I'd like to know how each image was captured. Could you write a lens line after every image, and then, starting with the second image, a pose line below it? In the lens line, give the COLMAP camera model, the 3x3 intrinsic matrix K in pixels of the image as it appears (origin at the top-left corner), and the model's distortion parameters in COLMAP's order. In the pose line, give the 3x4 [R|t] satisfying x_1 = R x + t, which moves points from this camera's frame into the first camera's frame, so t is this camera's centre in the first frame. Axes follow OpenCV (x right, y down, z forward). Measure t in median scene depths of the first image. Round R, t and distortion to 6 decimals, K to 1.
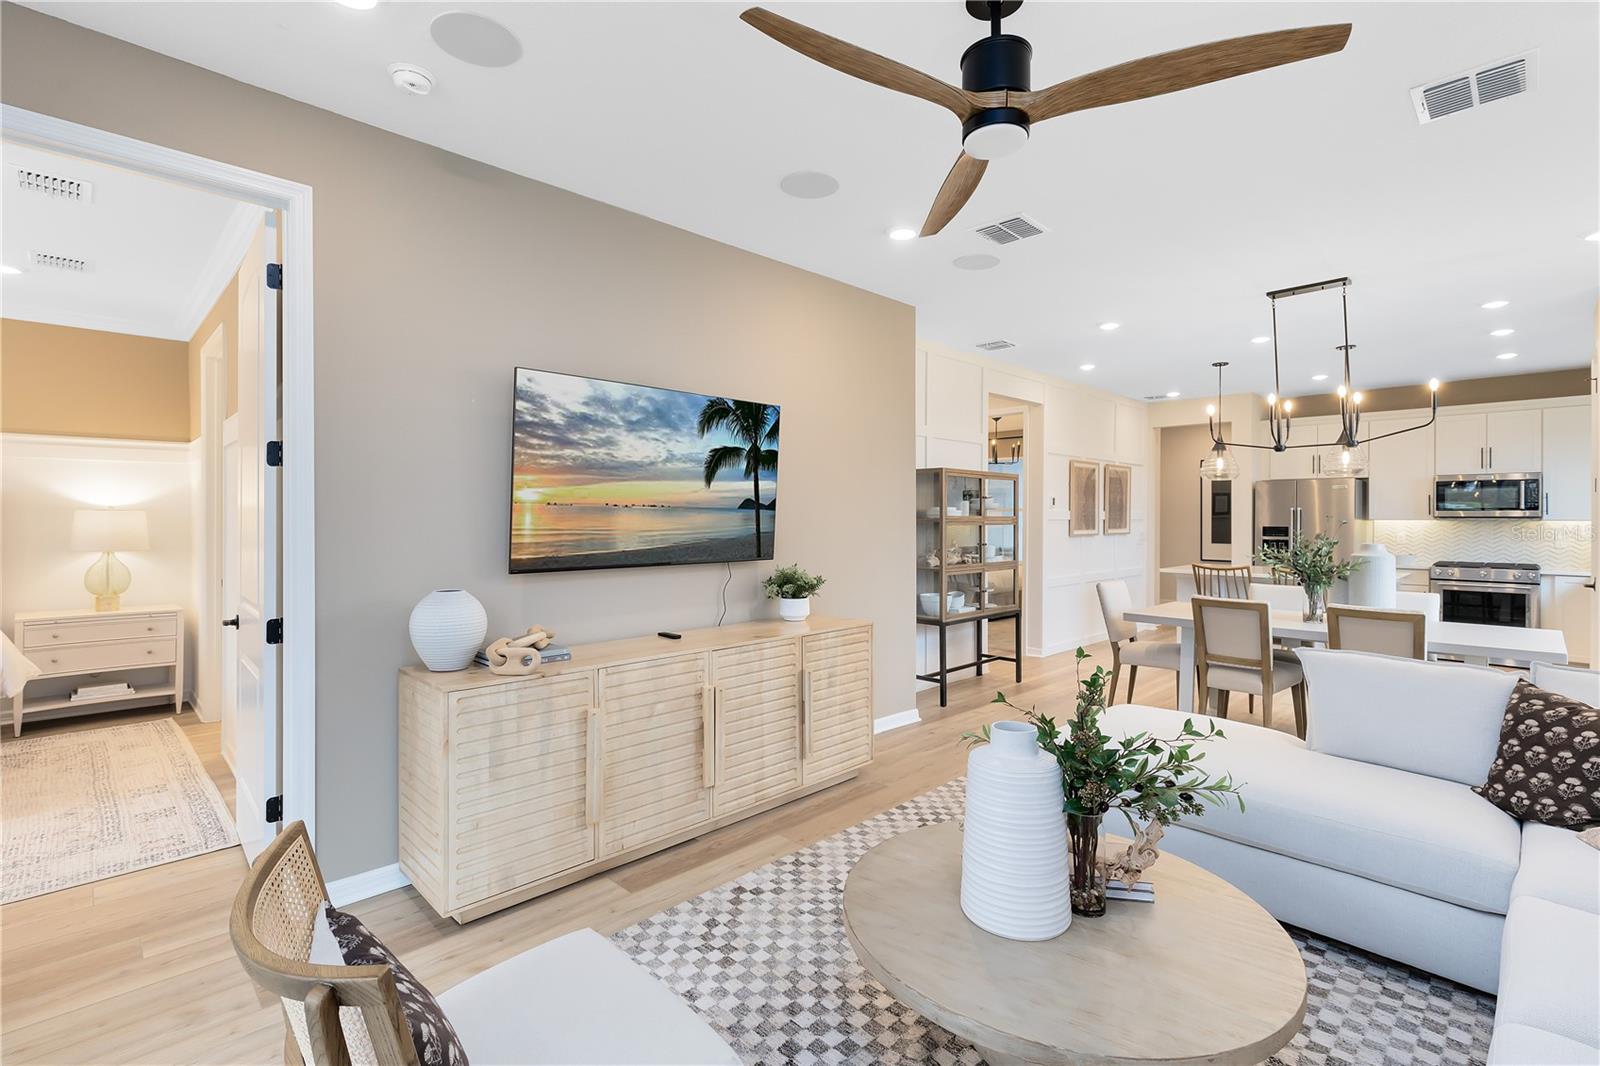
lens RADIAL K [[732.7, 0, 794.4], [0, 732.7, 518.3], [0, 0, 1]] dist [0.001391, 0.000328]
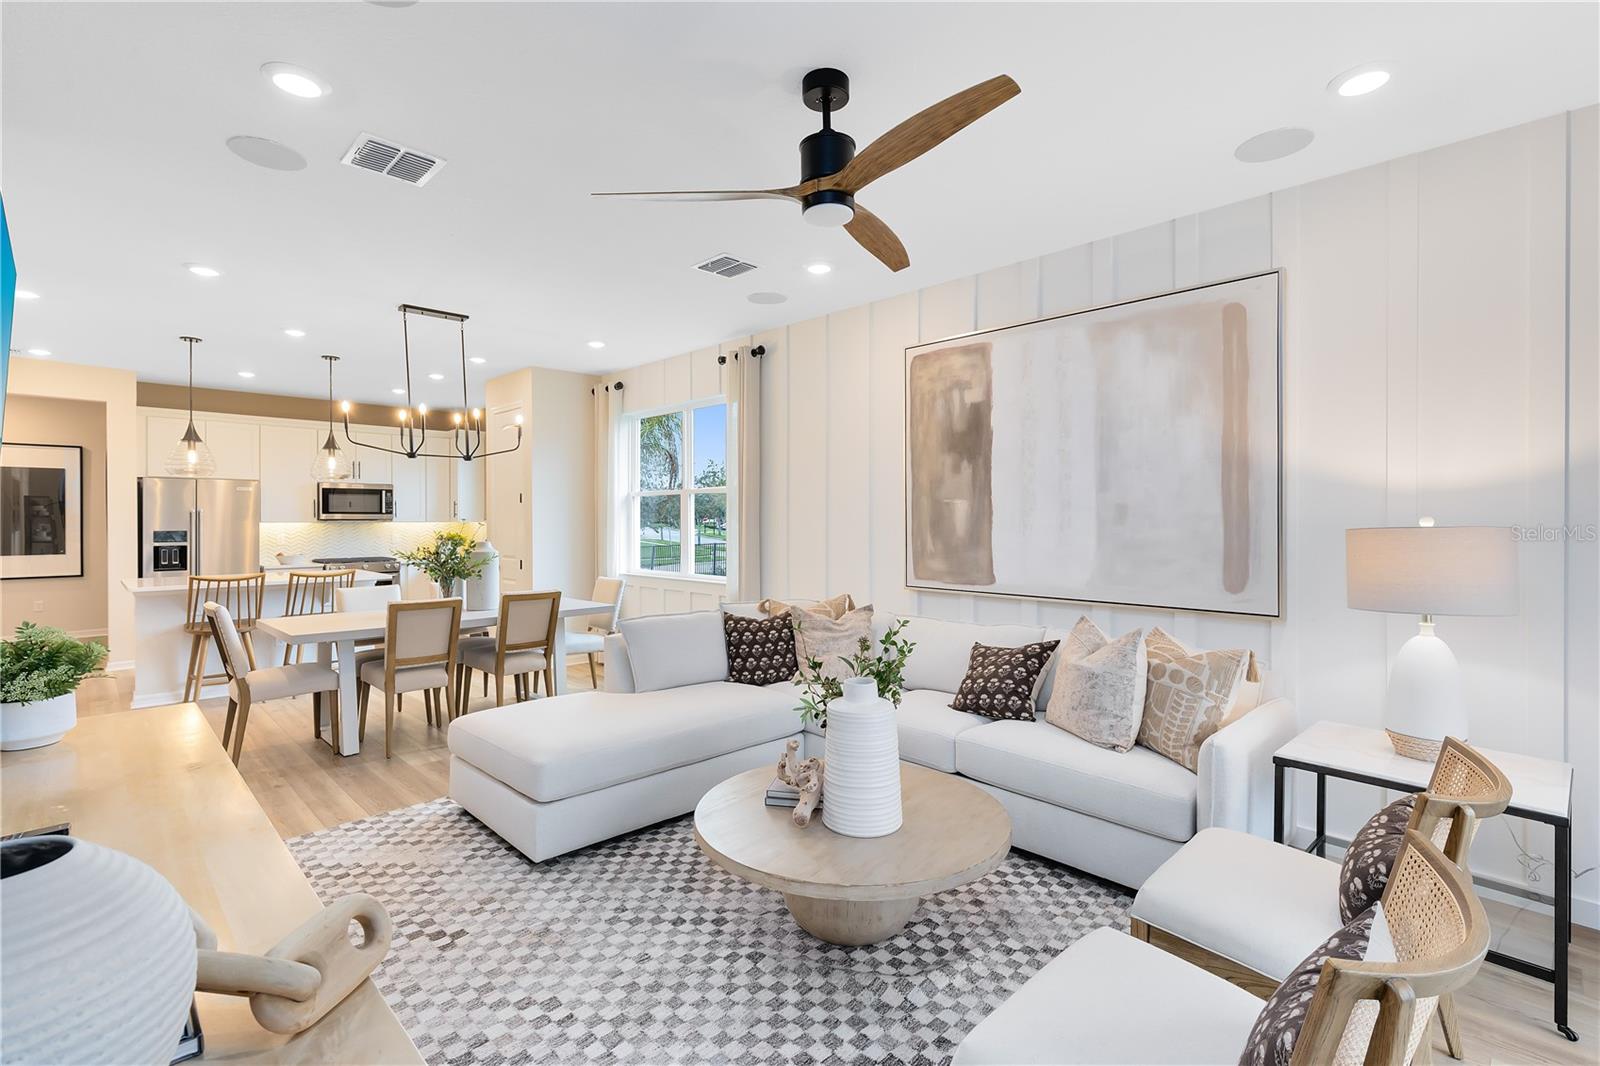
lens RADIAL K [[732.7, 0, 802.1], [0, 732.7, 522.5], [0, 0, 1]] dist [0.001391, 0.000328]
pose [[-0.004176, -0.006492, 0.999970, -0.401771], [0.003595, 0.999972, 0.006507, -0.003069], [-0.999985, 0.003622, -0.004153, 0.442960]]
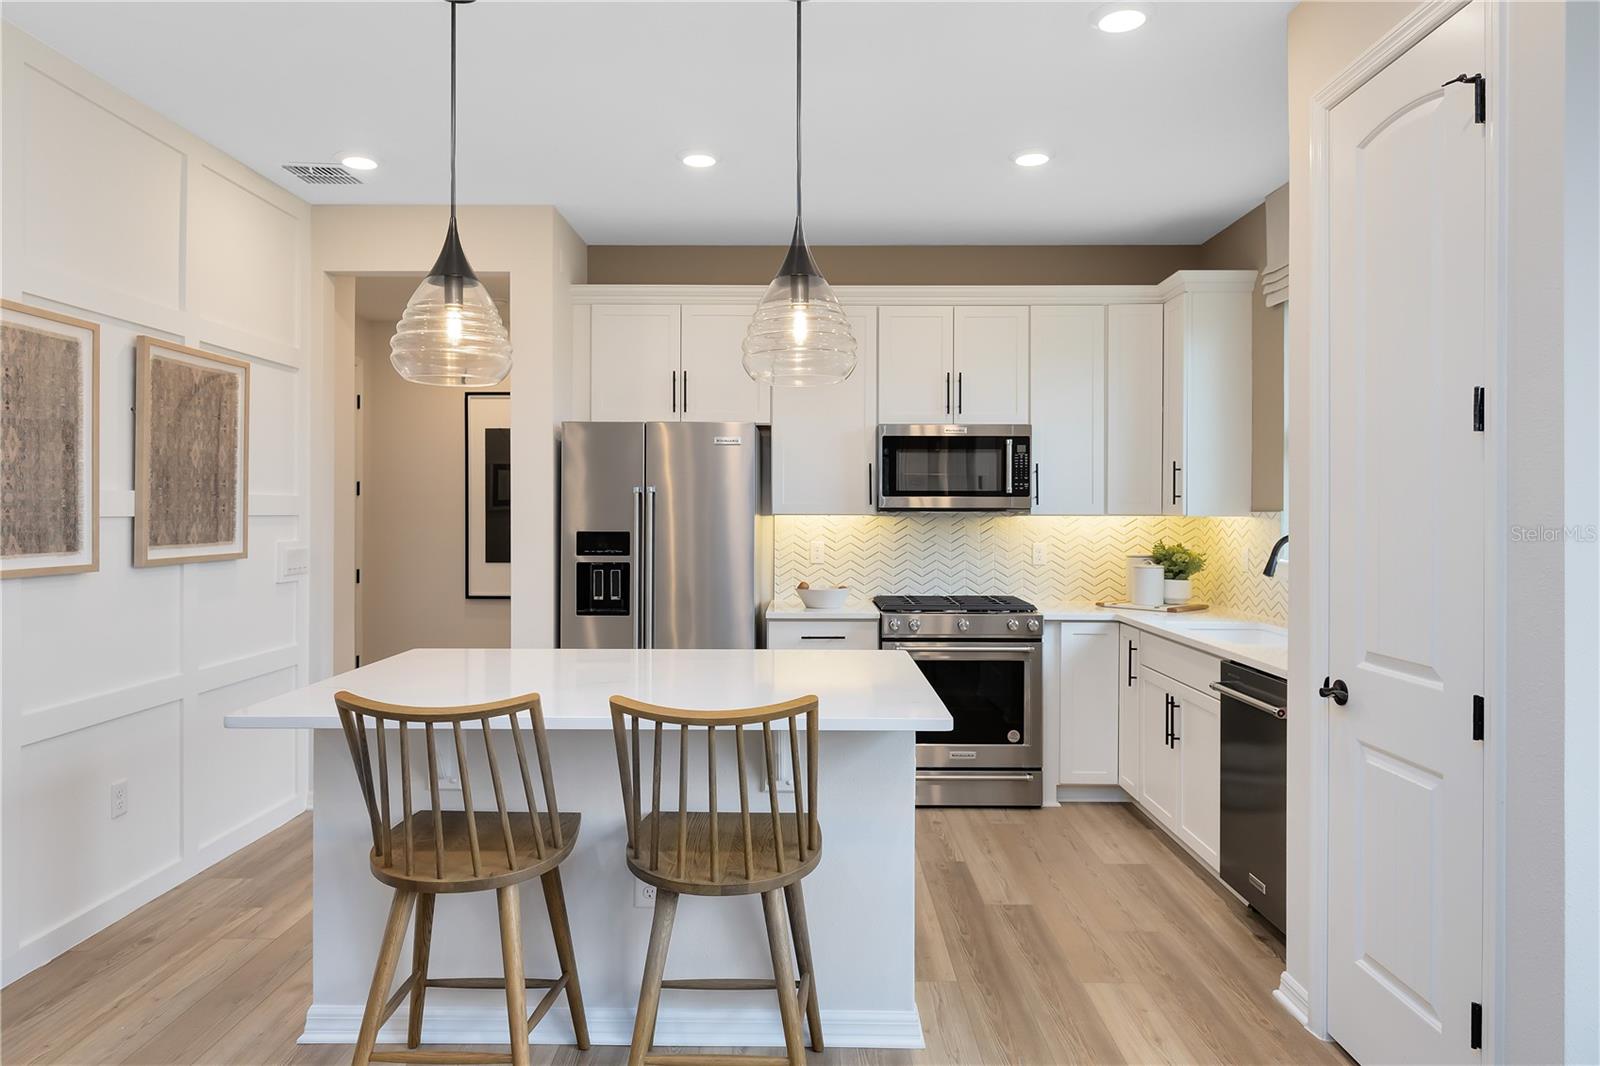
lens RADIAL K [[1057.6, 0, 799.6], [0, 1057.6, 521.8], [0, 0, 1]] dist [0.002623, -0.000318]
pose [[0.711446, -0.006822, 0.702708, 0.555235], [0.001767, 0.999967, 0.007919, 0.001545], [-0.702739, -0.004393, 0.711434, 0.875695]]
